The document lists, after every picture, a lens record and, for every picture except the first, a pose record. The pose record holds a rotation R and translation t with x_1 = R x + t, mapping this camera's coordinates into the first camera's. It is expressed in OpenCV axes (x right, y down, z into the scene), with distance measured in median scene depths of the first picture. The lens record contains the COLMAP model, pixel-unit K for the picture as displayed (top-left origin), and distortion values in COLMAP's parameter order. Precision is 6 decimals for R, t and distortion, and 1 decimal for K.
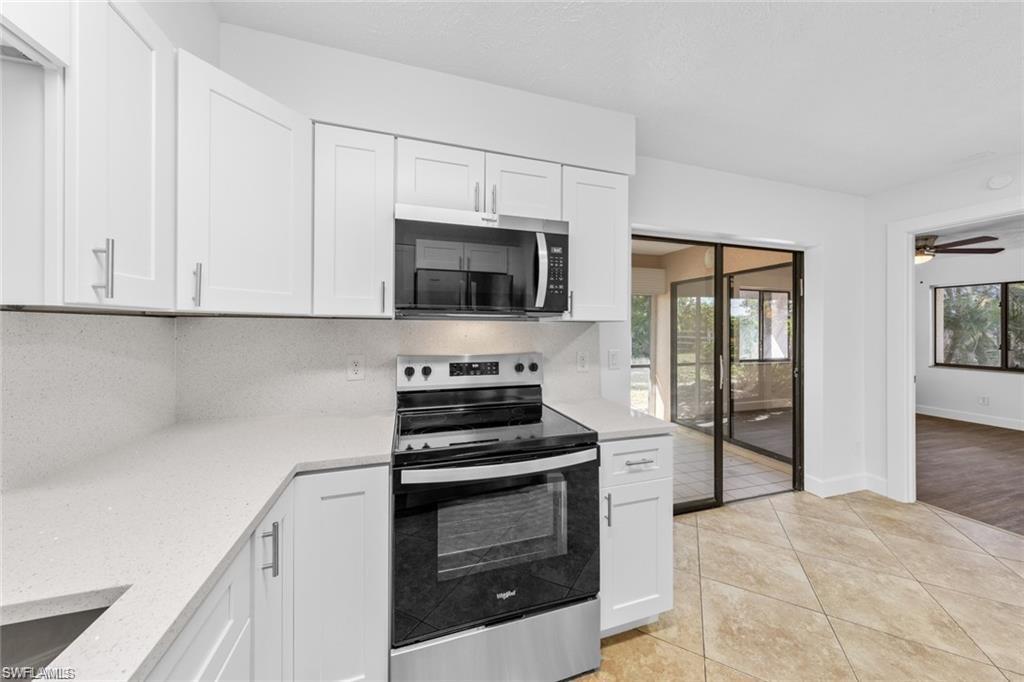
lens RADIAL K [[335.0, 0, 507.7], [0, 335.0, 326.5], [0, 0, 1]] dist [0.006054, 0.000227]
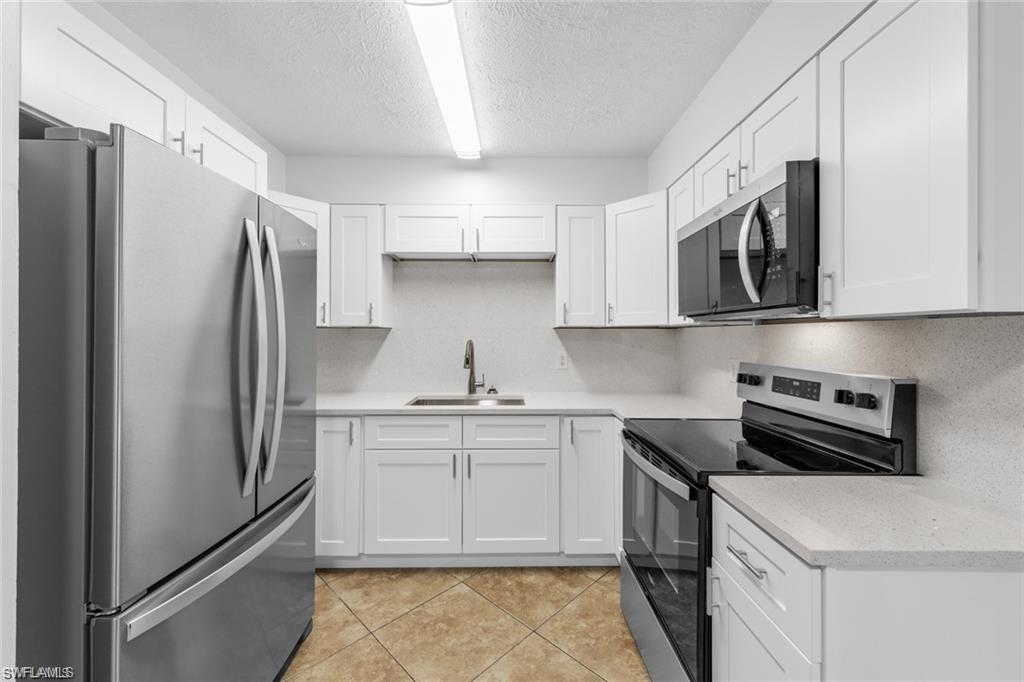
lens RADIAL K [[402.4, 0, 513.0], [0, 402.4, 336.3], [0, 0, 1]] dist [0.010320, -0.002214]
pose [[-0.286625, -0.003170, -0.958038, 0.919612], [0.000892, 0.999993, -0.003575, 0.014268], [0.958042, -0.001880, -0.286620, 0.637232]]
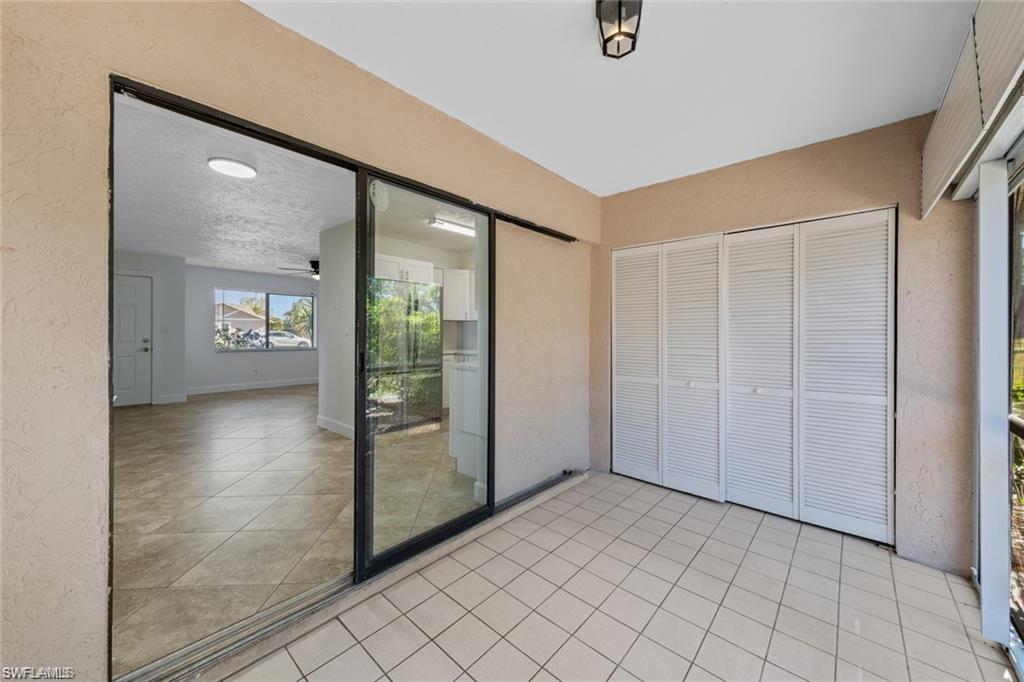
lens RADIAL K [[376.0, 0, 509.0], [0, 376.0, 334.4], [0, 0, 1]] dist [0.004754, -0.000068]
pose [[-0.857635, -0.010730, -0.514147, 1.103409], [-0.009607, 0.999942, -0.004843, 0.104554], [0.514169, 0.000786, -0.857688, 2.547852]]
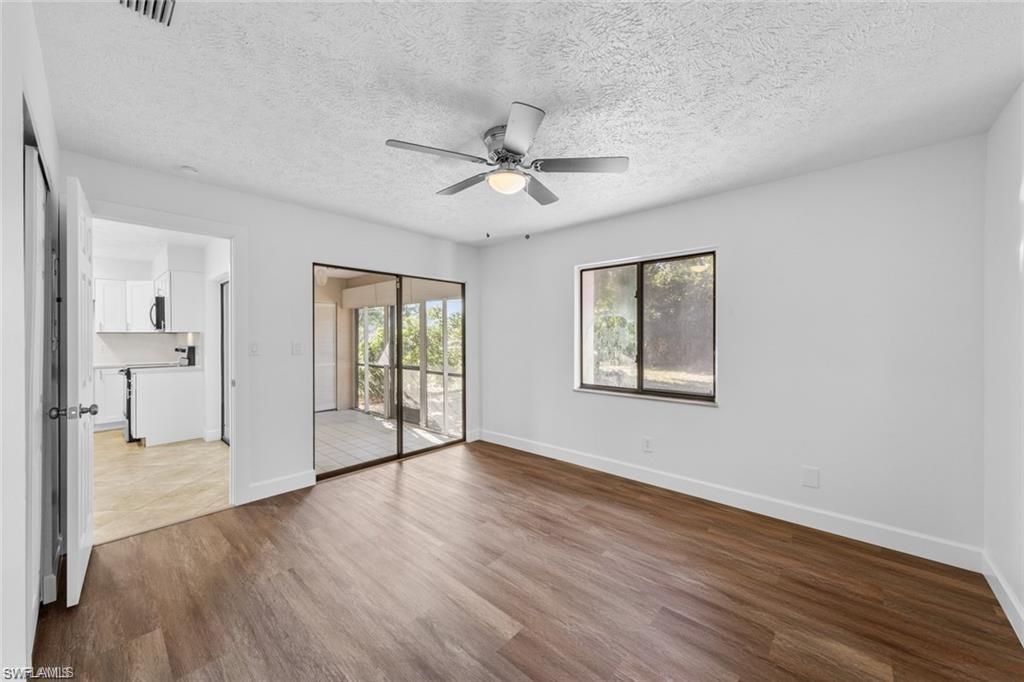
lens RADIAL K [[376.0, 0, 516.3], [0, 376.0, 336.4], [0, 0, 1]] dist [0.004754, -0.000068]
pose [[0.517015, -0.006569, -0.855951, 3.831003], [0.007995, 0.999964, -0.002845, 0.041156], [0.855939, -0.005372, 0.517049, 1.690142]]
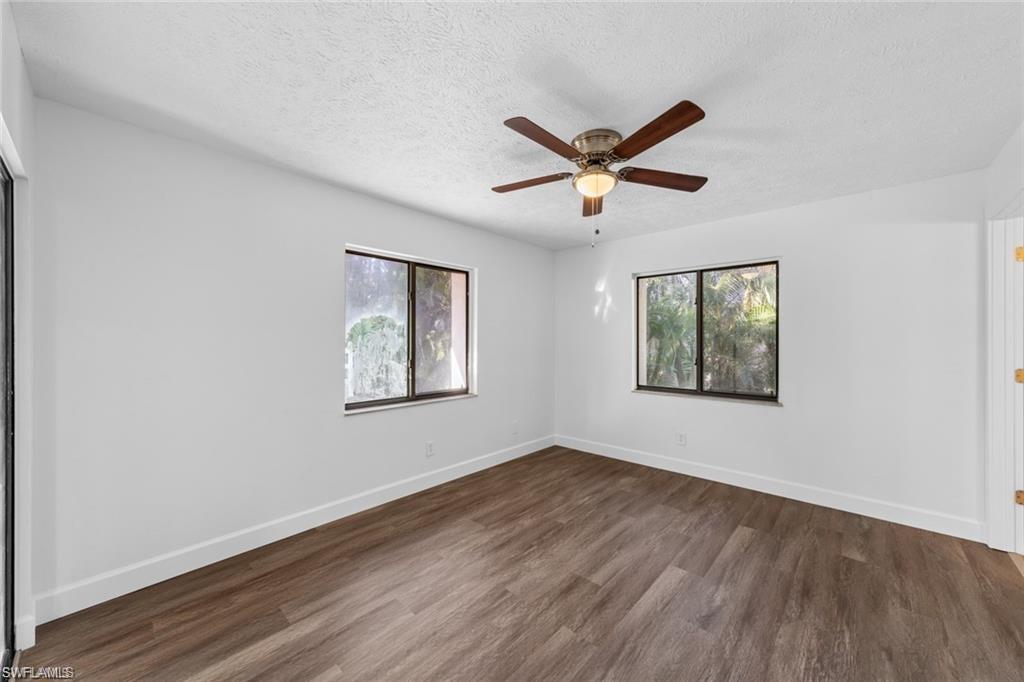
lens RADIAL K [[376.0, 0, 510.0], [0, 376.0, 338.2], [0, 0, 1]] dist [0.004754, -0.000068]
pose [[0.863796, -0.000307, 0.503842, 1.935691], [-0.000174, 1.000000, 0.000908, 0.027597], [-0.503842, -0.000872, 0.863795, 1.390246]]
